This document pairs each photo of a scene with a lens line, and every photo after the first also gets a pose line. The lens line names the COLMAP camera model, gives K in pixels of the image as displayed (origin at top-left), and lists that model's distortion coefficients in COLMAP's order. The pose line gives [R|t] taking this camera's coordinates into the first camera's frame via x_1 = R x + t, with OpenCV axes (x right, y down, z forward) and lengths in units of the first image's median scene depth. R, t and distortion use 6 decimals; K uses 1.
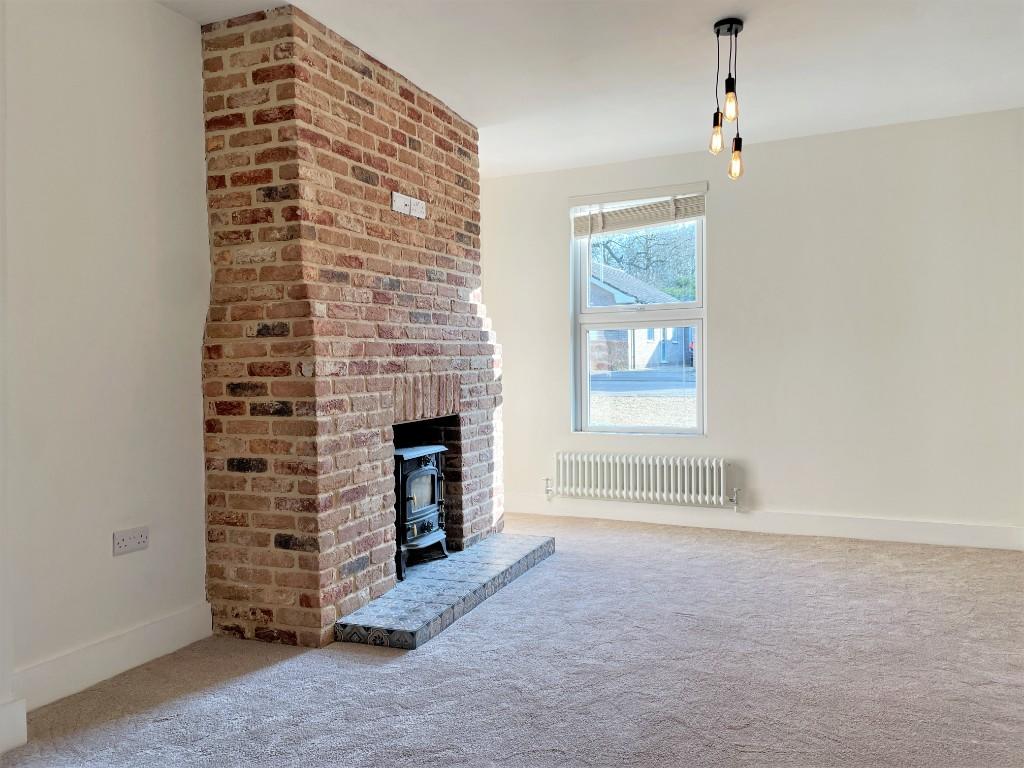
lens RADIAL K [[774.7, 0, 517.8], [0, 774.7, 376.1], [0, 0, 1]] dist [0.081109, -0.096698]
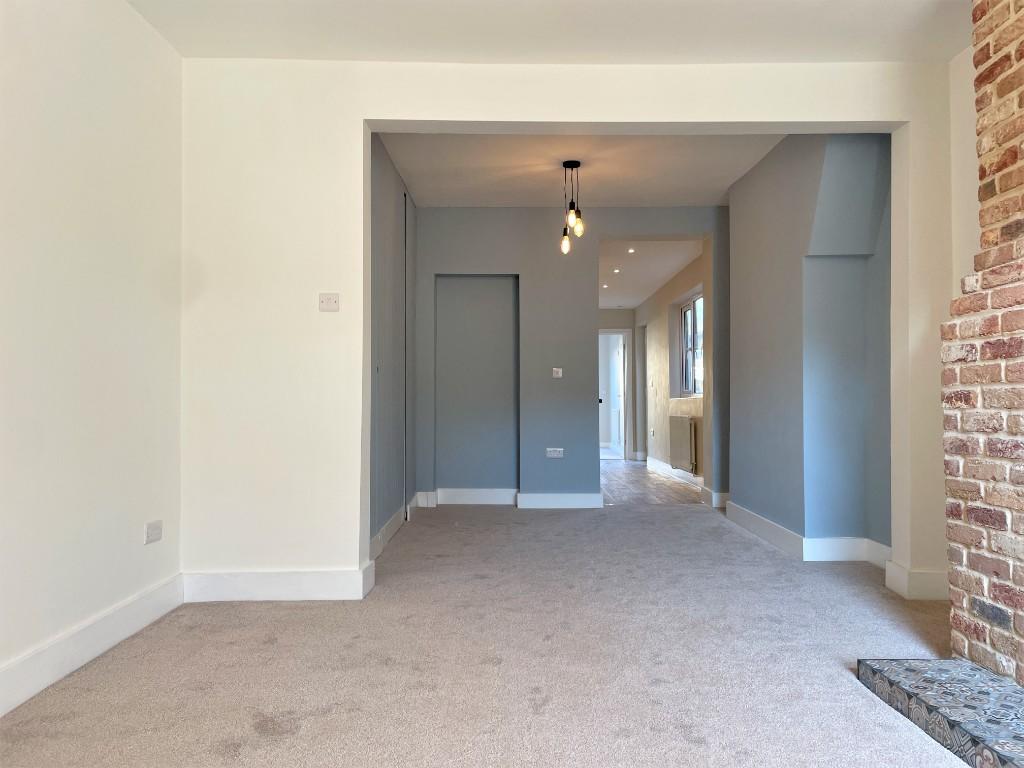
lens RADIAL K [[774.7, 0, 516.4], [0, 774.7, 370.6], [0, 0, 1]] dist [0.081109, -0.096698]
pose [[-0.916398, 0.002949, -0.400258, 0.513402], [0.010563, 0.999803, -0.016817, 0.016985], [0.400129, -0.019639, -0.916248, 1.510235]]
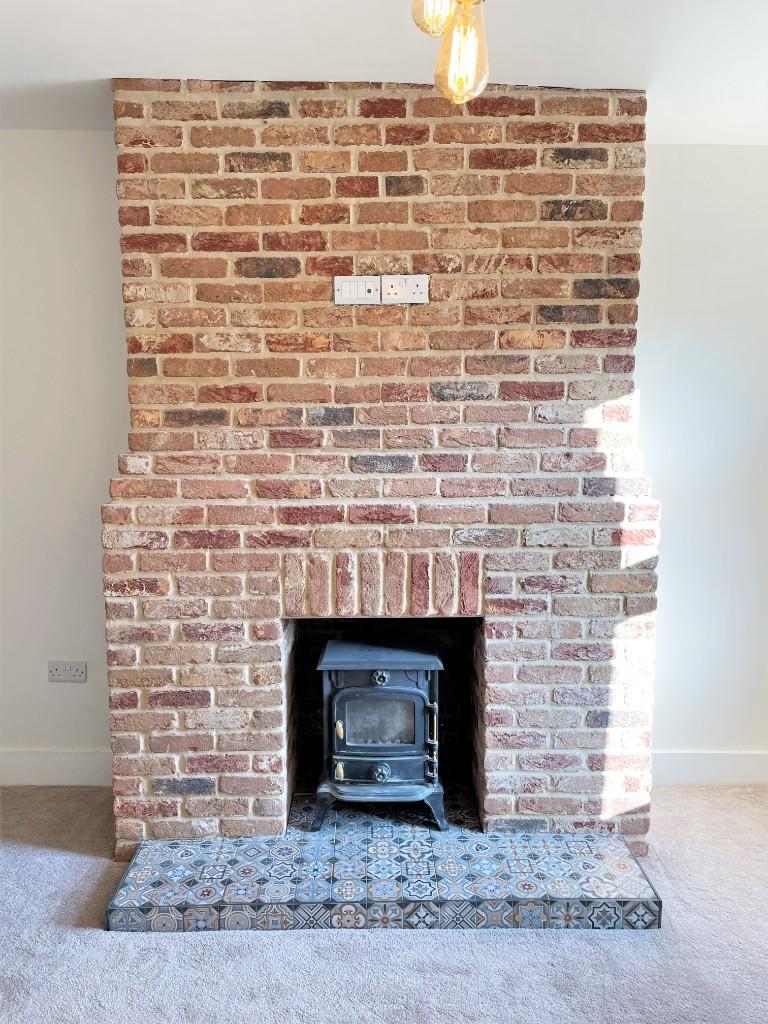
lens RADIAL K [[774.7, 0, 378.0], [0, 774.7, 505.7], [0, 0, 1]] dist [0.081109, -0.096698]
pose [[0.388977, 0.125802, -0.912617, 0.557263], [-0.023909, 0.991677, 0.126510, -0.144641], [0.920937, -0.027390, 0.388747, 0.873652]]
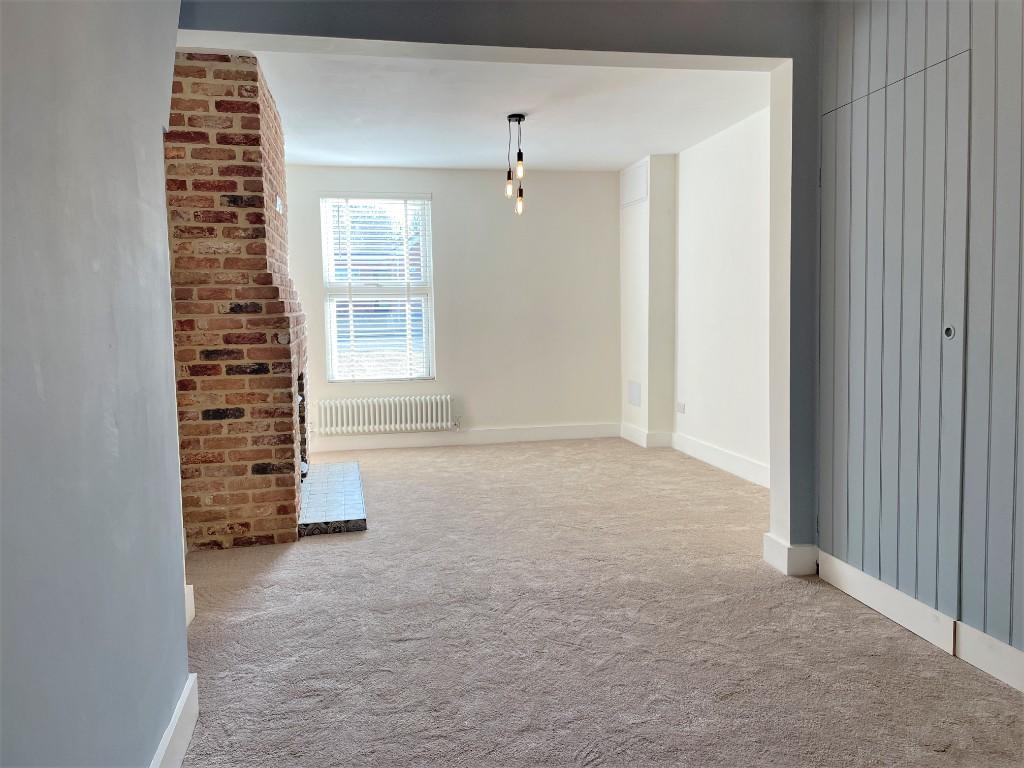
lens RADIAL K [[774.7, 0, 524.3], [0, 774.7, 362.9], [0, 0, 1]] dist [0.081109, -0.096698]
pose [[0.810521, -0.035704, 0.584620, -0.674491], [0.010967, 0.998890, 0.045800, -0.022002], [-0.585606, -0.030711, 0.810014, -0.310689]]
